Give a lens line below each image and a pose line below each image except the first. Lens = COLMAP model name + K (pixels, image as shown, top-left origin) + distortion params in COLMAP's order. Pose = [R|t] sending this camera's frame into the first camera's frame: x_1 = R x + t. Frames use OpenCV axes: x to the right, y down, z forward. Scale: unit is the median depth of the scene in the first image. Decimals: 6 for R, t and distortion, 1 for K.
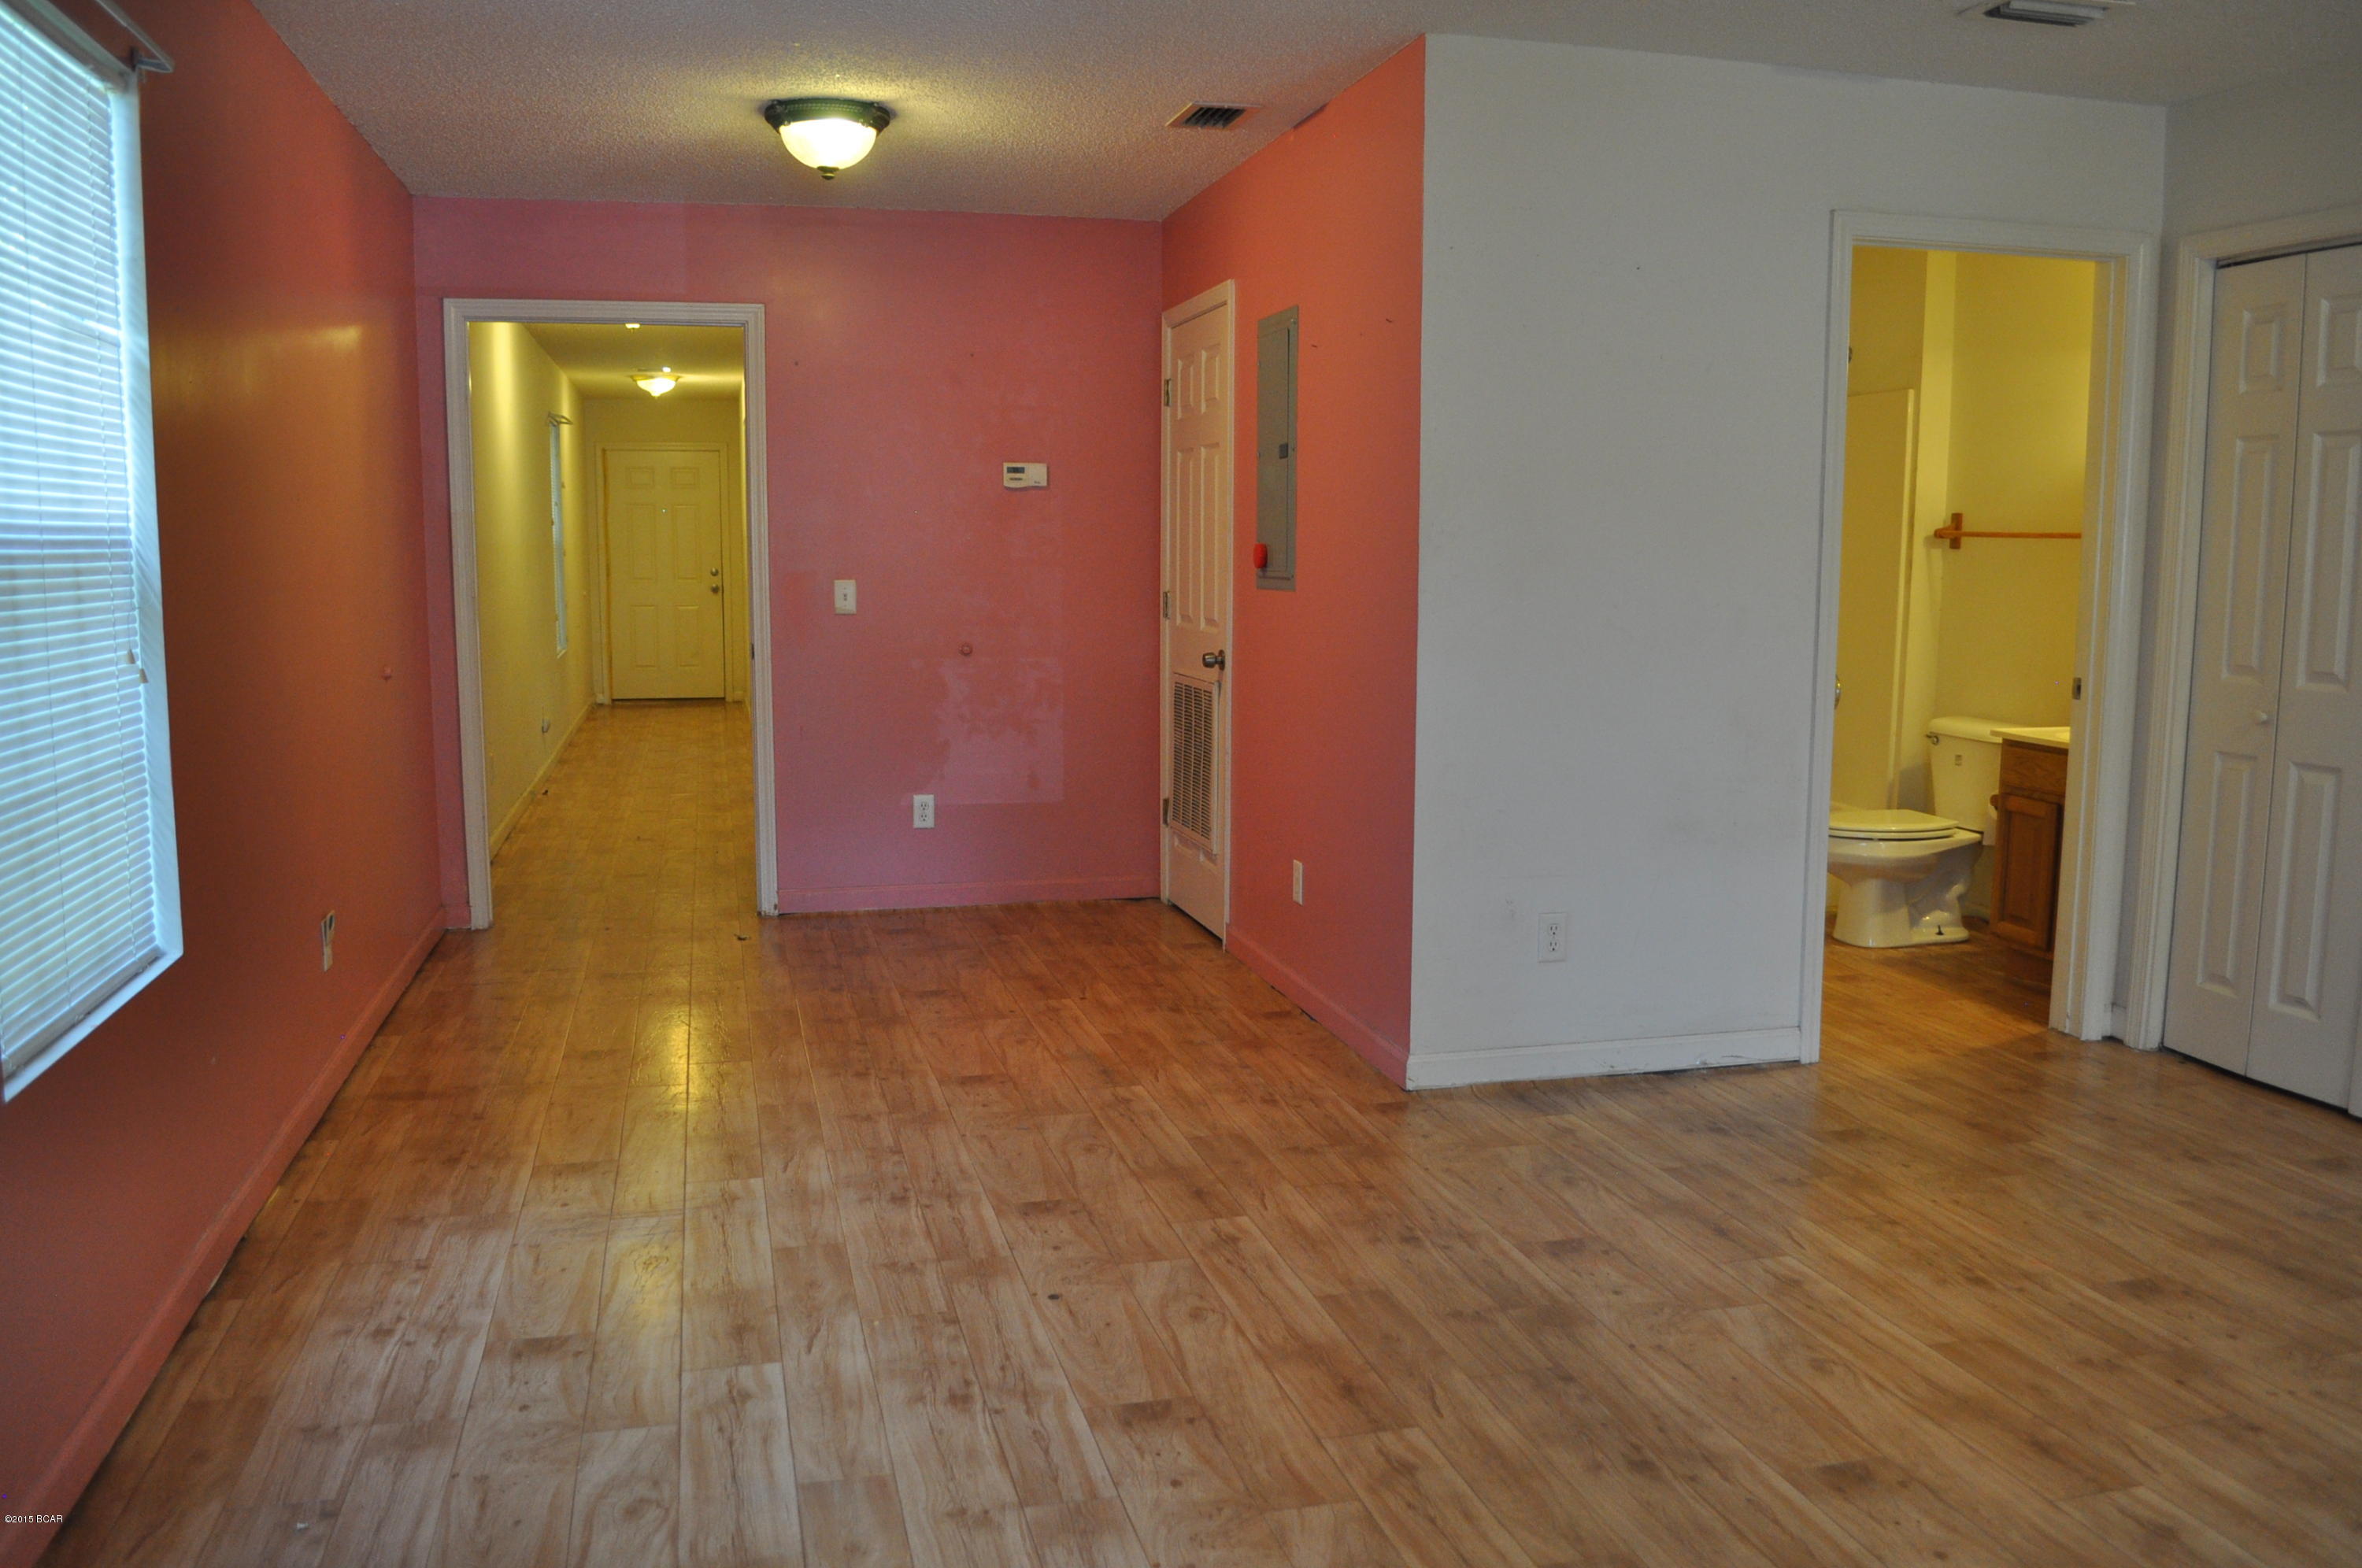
lens RADIAL K [[1858.4, 0, 1178.6], [0, 1858.4, 801.7], [0, 0, 1]] dist [-0.083187, 0.010182]
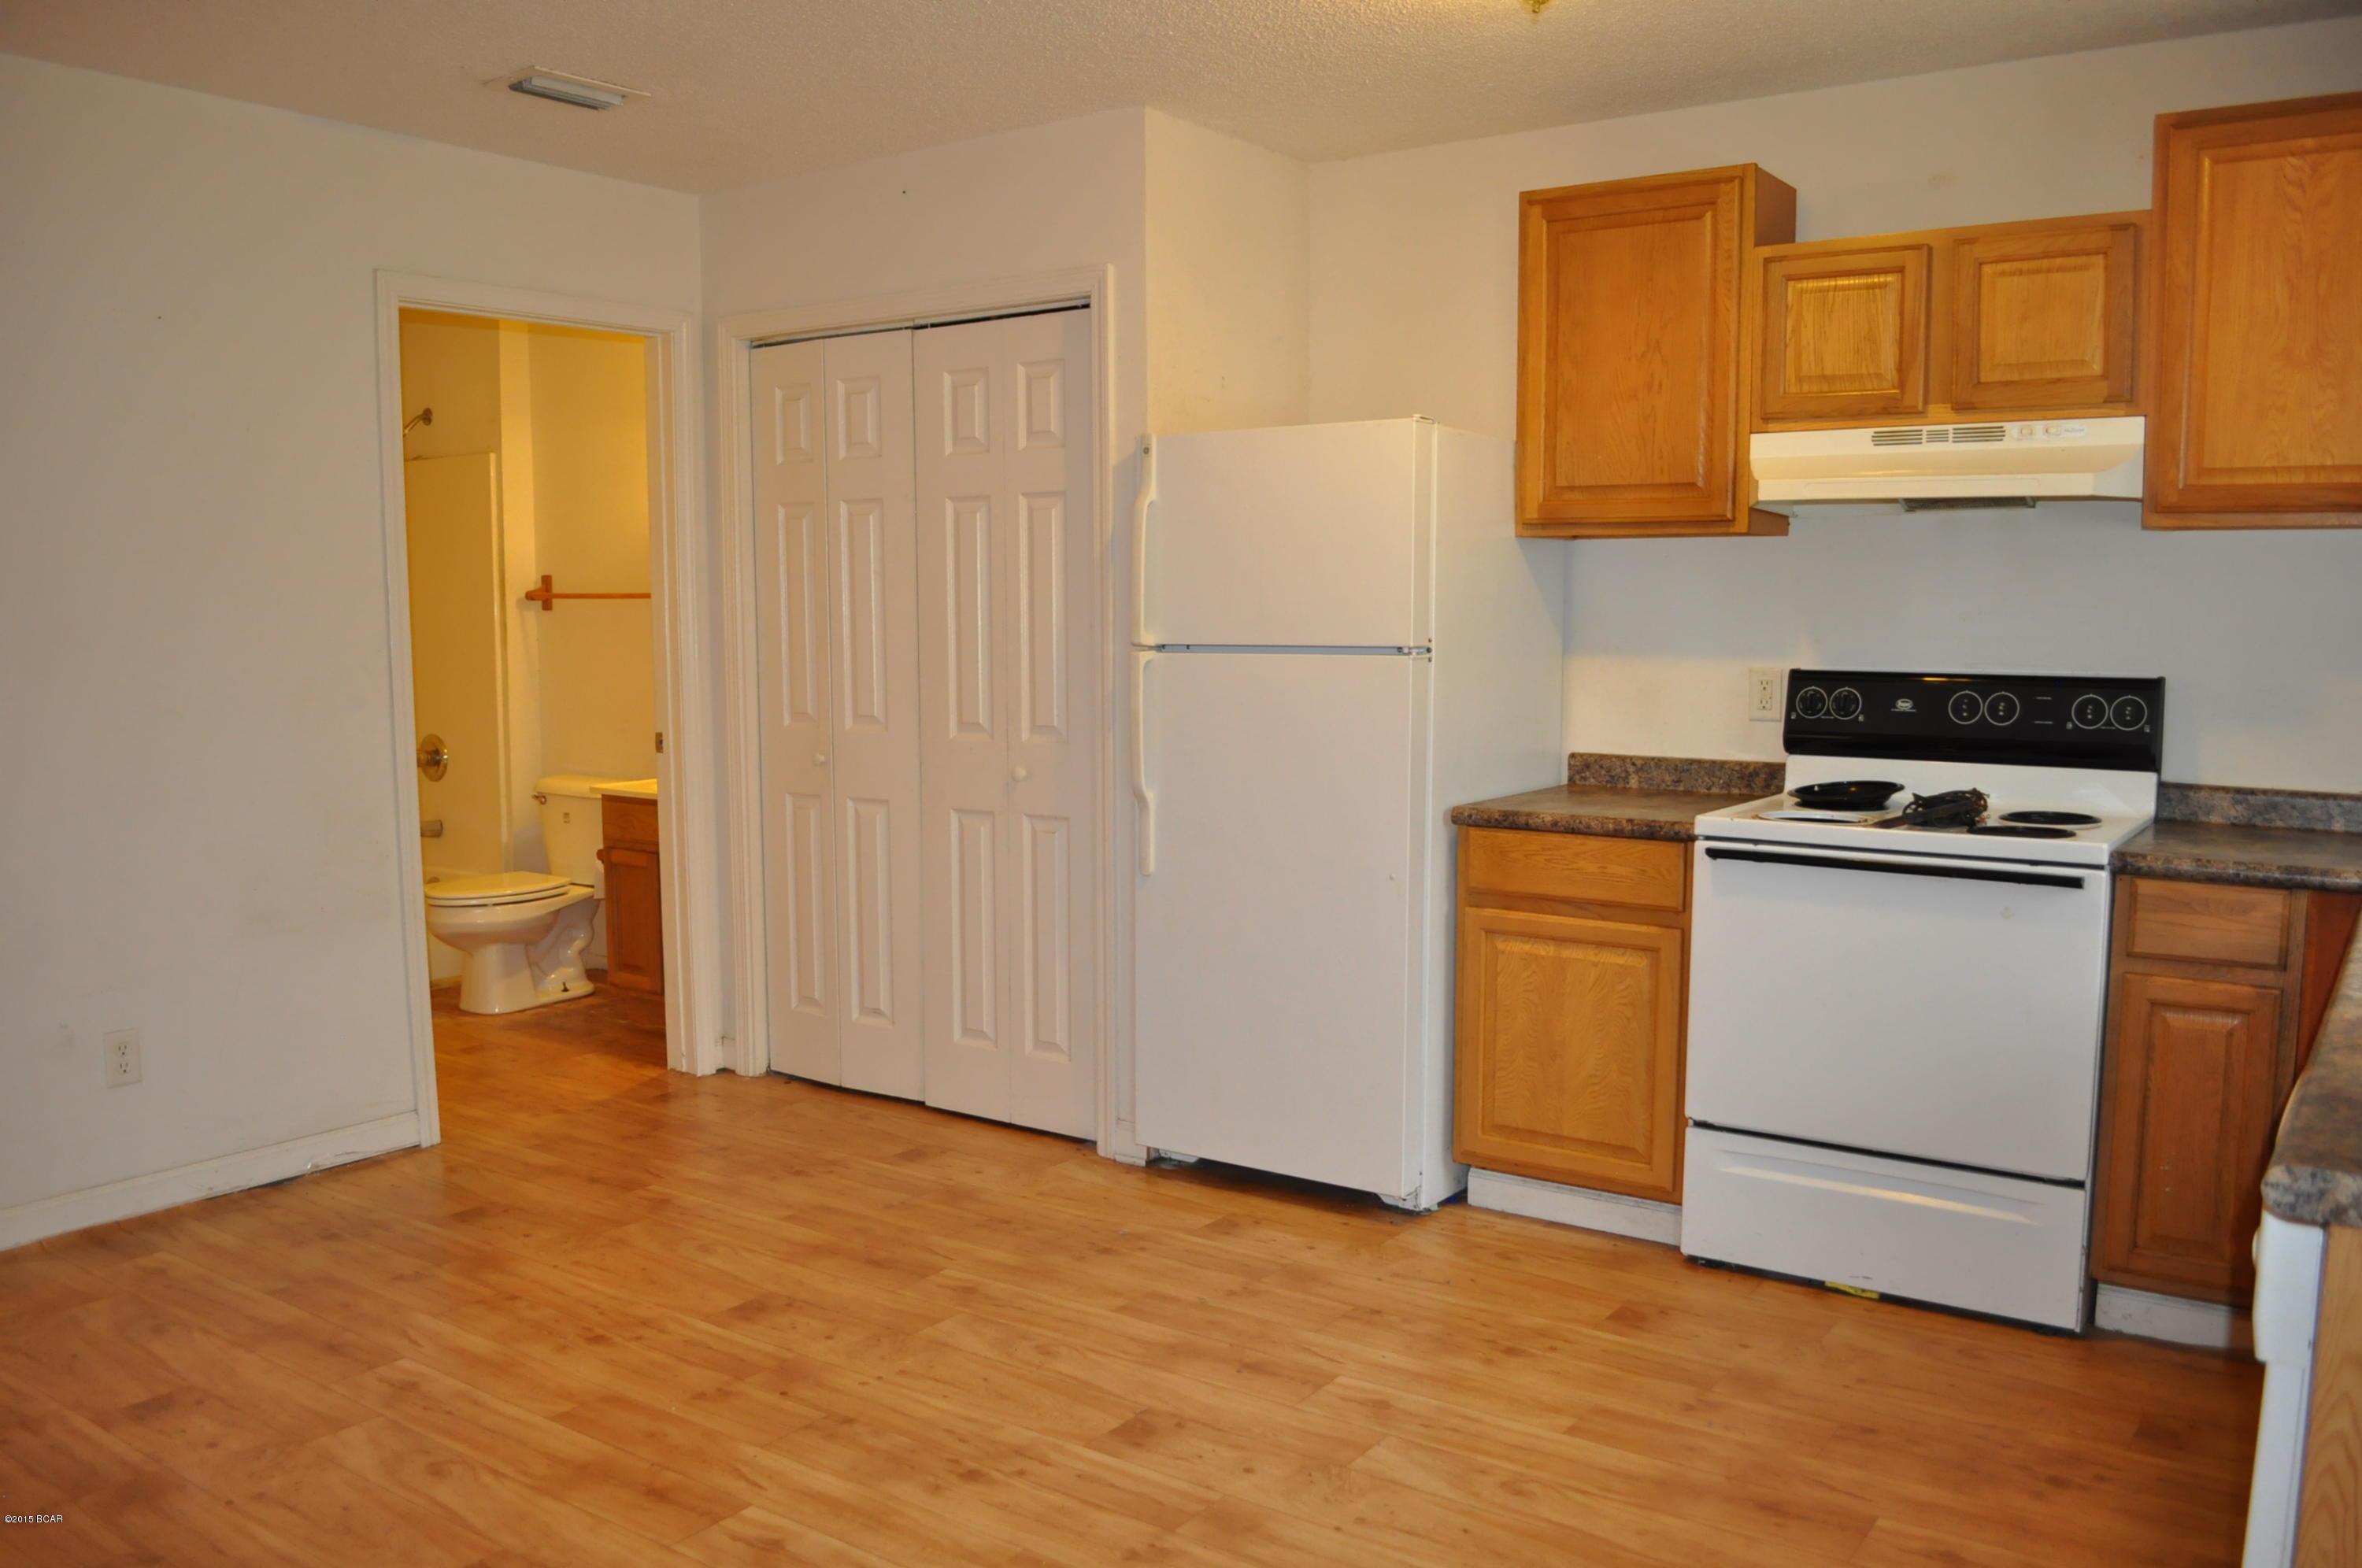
lens RADIAL K [[1858.4, 0, 1178.6], [0, 1858.4, 801.7], [0, 0, 1]] dist [-0.083187, 0.010182]
pose [[0.762822, -0.076284, 0.642093, 0.048016], [0.095912, 0.995380, 0.004310, -0.005507], [-0.639455, 0.058297, 0.766615, -0.000668]]
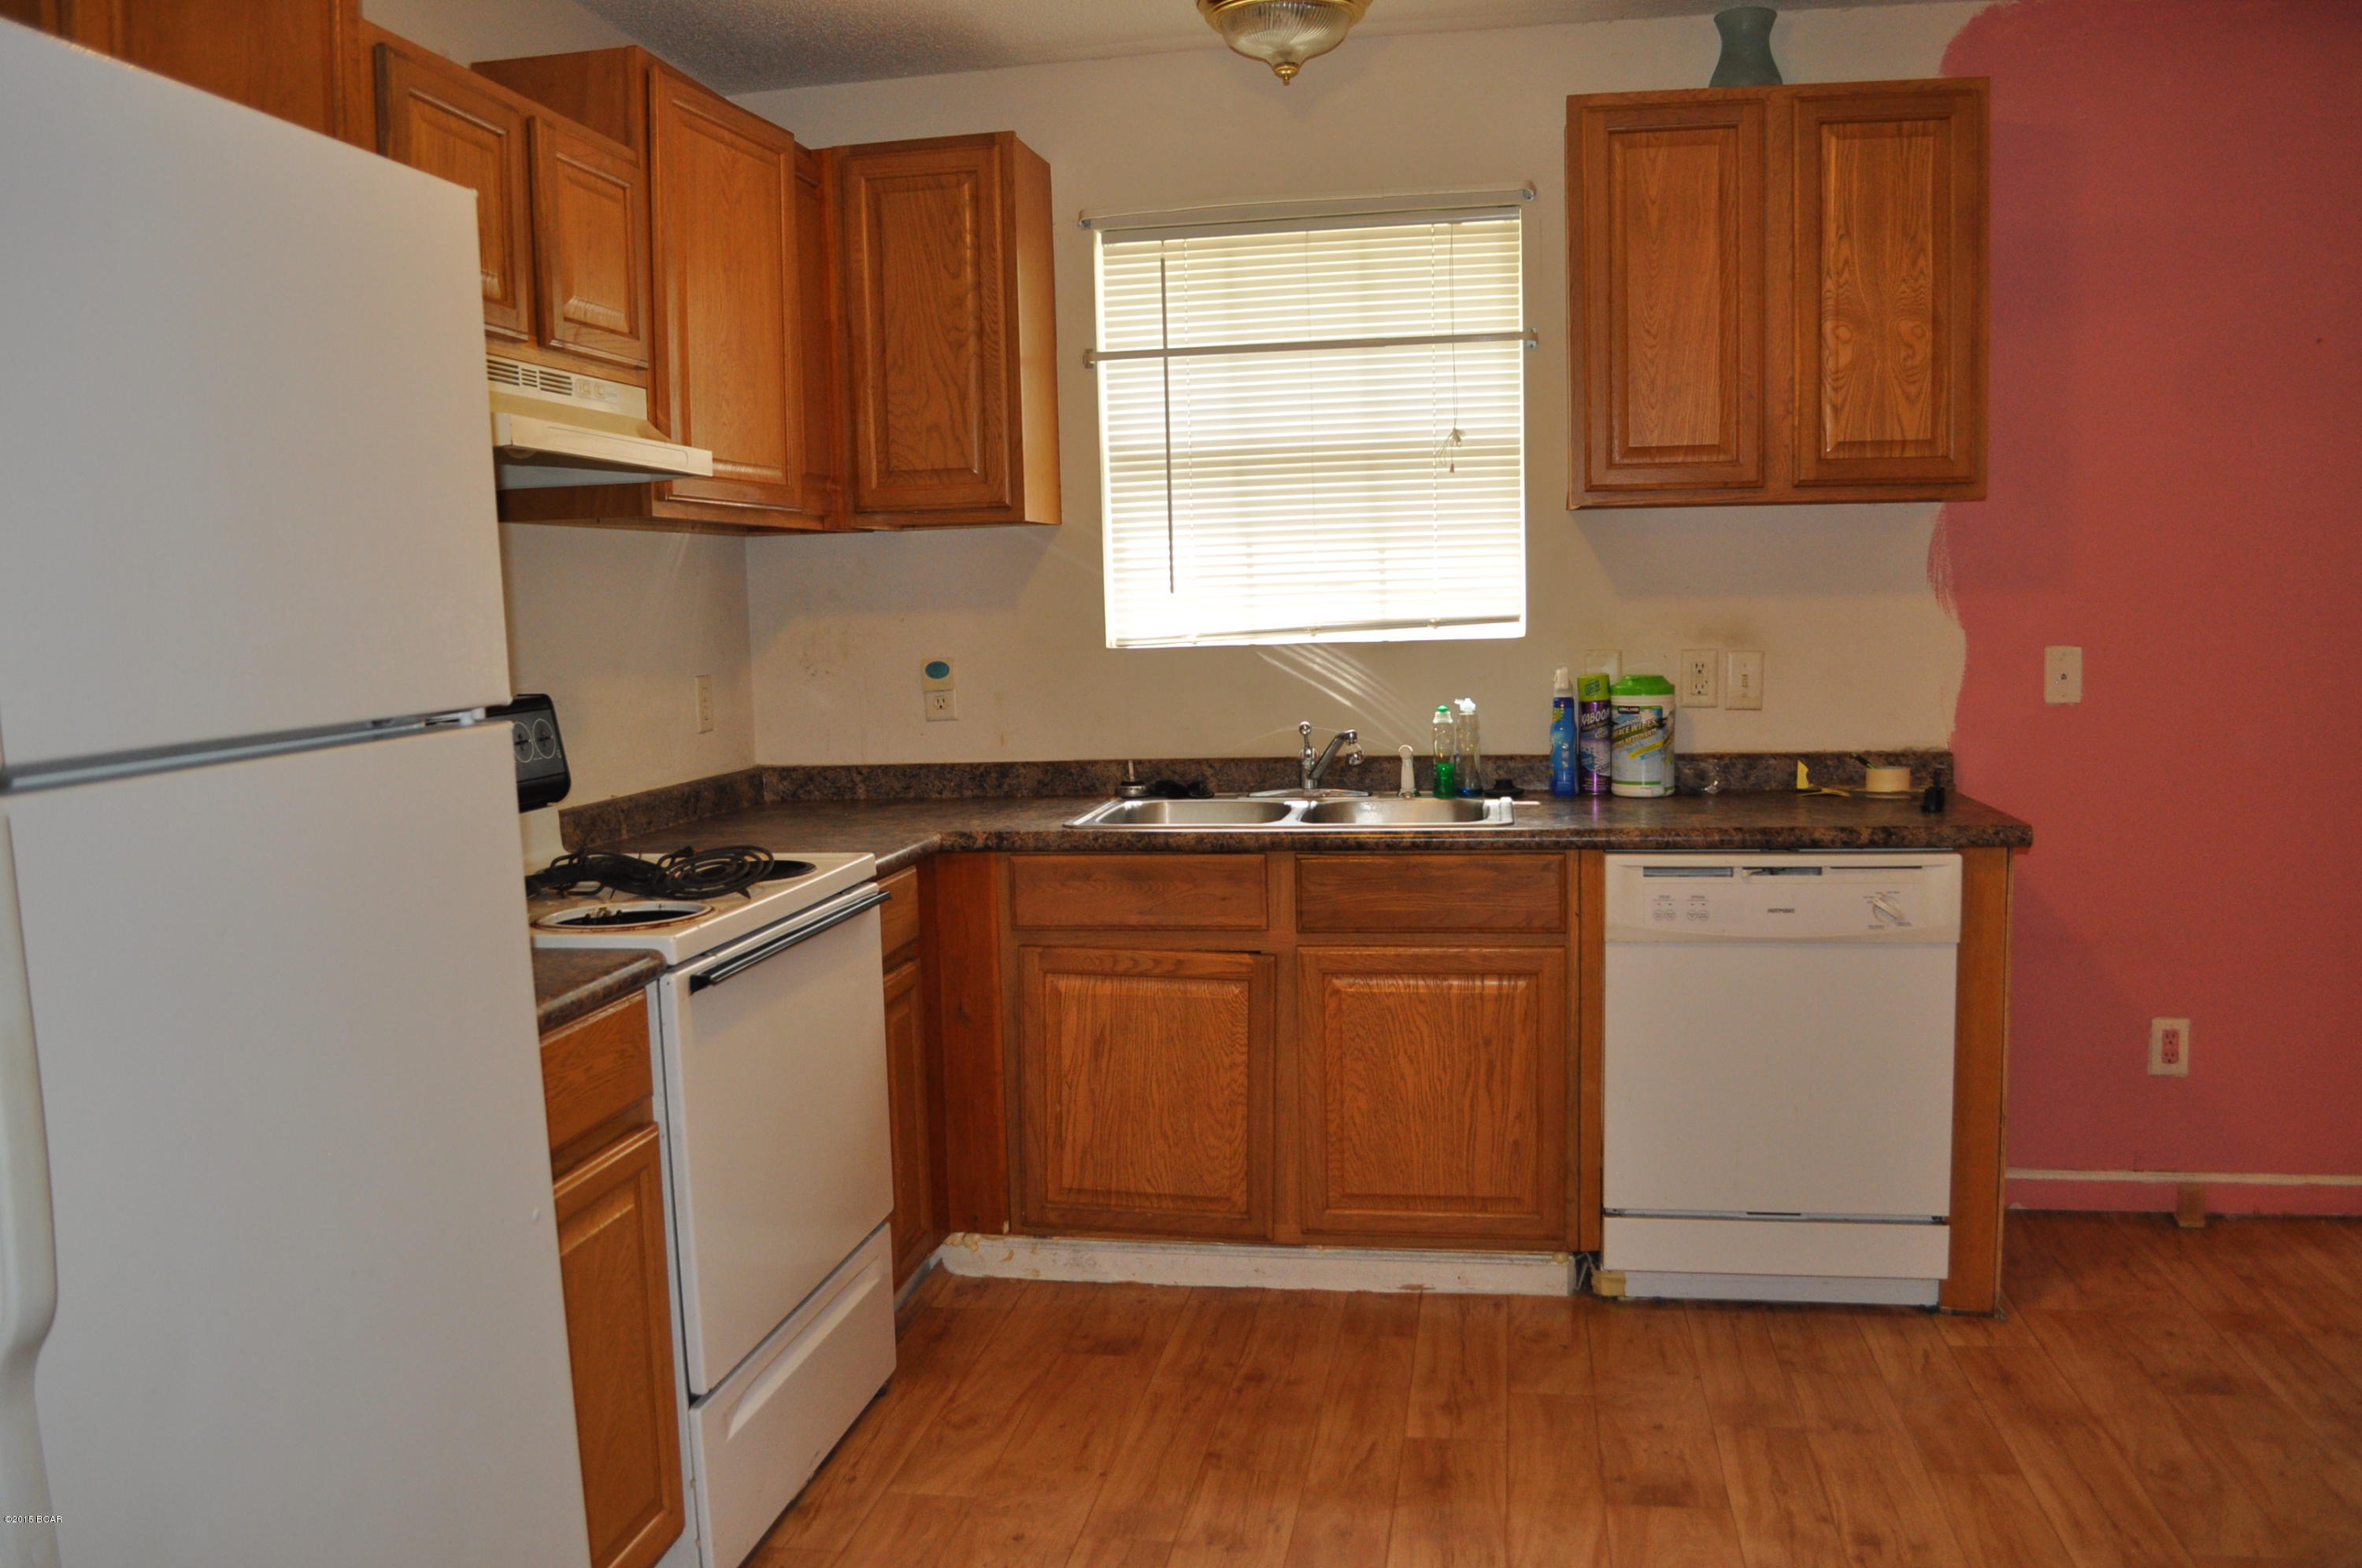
lens RADIAL K [[1858.4, 0, 1178.6], [0, 1858.4, 801.7], [0, 0, 1]] dist [-0.083187, 0.010182]
pose [[-0.911313, -0.028535, 0.410723, 0.452405], [0.076208, 0.968665, 0.236389, -0.139820], [-0.404599, 0.246725, -0.880583, 0.995475]]
